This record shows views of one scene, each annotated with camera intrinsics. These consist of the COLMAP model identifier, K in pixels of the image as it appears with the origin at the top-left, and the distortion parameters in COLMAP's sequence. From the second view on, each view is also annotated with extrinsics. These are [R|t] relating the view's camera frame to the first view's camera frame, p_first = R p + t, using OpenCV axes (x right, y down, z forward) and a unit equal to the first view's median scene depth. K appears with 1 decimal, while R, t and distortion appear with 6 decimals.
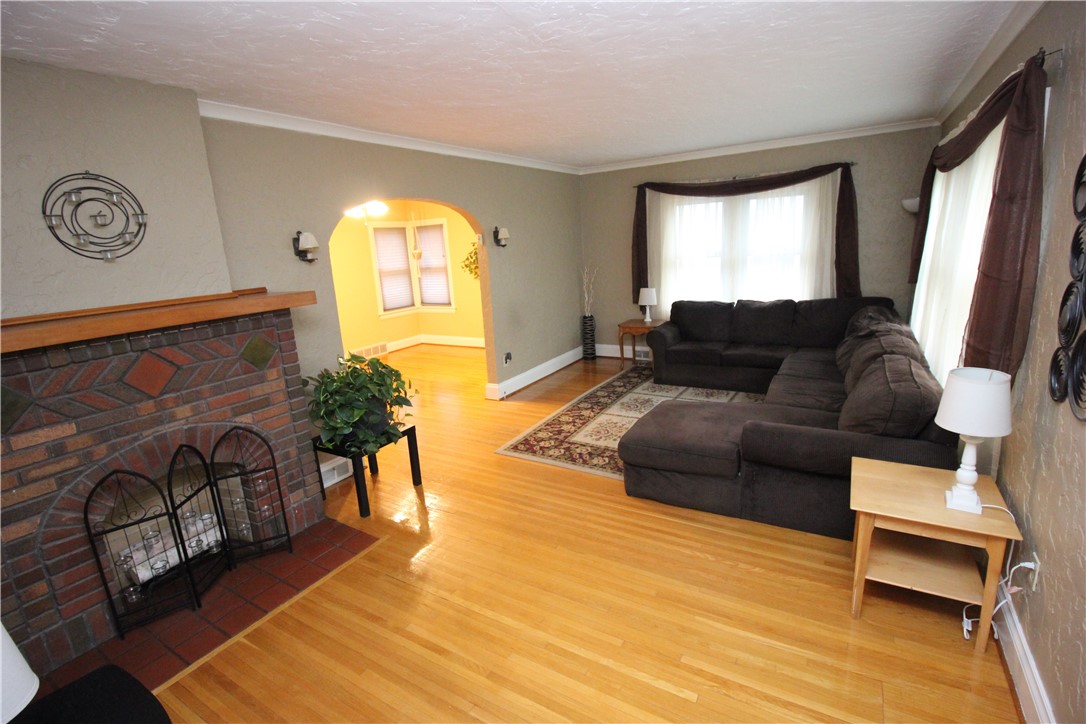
lens RADIAL K [[502.3, 0, 541.5], [0, 502.3, 354.9], [0, 0, 1]] dist [-0.004526, -0.009238]
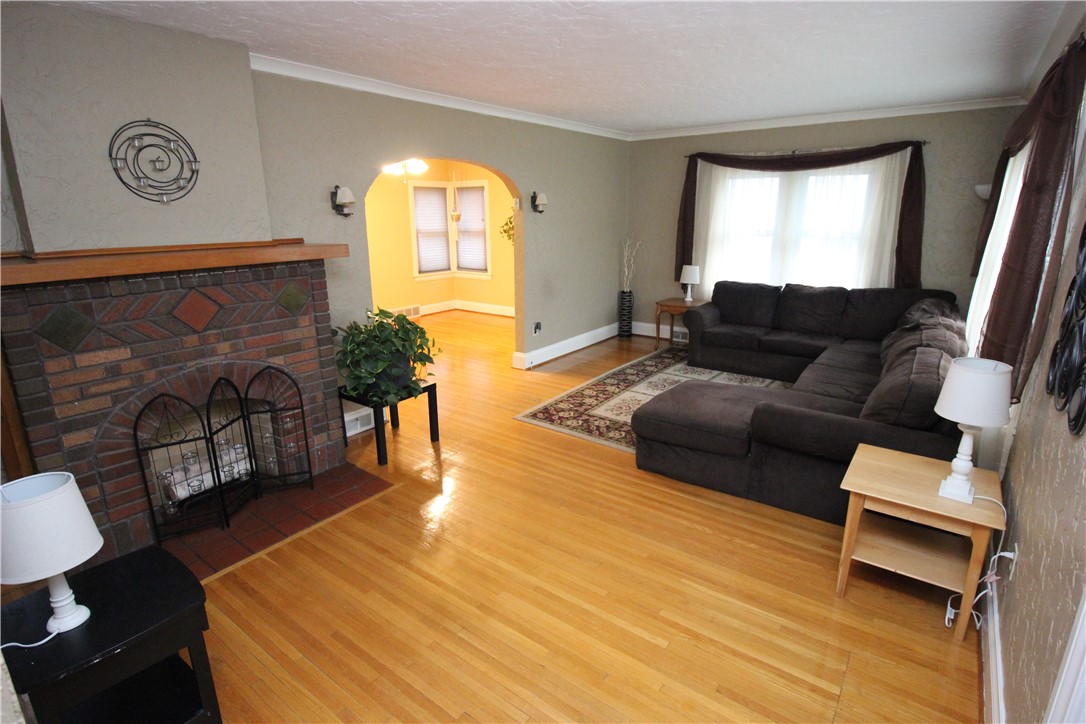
lens RADIAL K [[539.2, 0, 541.4], [0, 539.2, 354.9], [0, 0, 1]] dist [-0.003231, -0.004795]
pose [[0.993918, 0.076371, -0.079339, 0.062398], [-0.073083, 0.996374, 0.043556, 0.027439], [0.082378, -0.037492, 0.995896, -0.105151]]
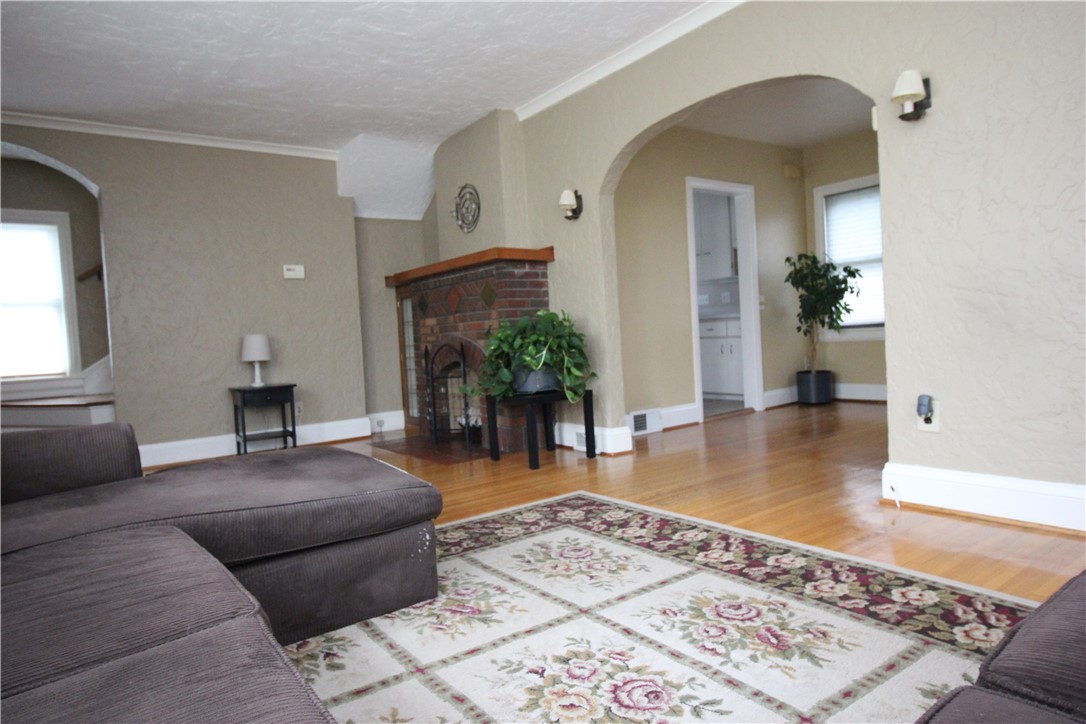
lens RADIAL K [[649.4, 0, 543.4], [0, 649.4, 352.9], [0, 0, 1]] dist [0.002171, 0.000307]
pose [[-0.373732, 0.110014, -0.920989, 1.081341], [-0.125324, 0.977846, 0.167662, -0.181184], [0.919031, 0.178083, -0.351665, 1.970554]]
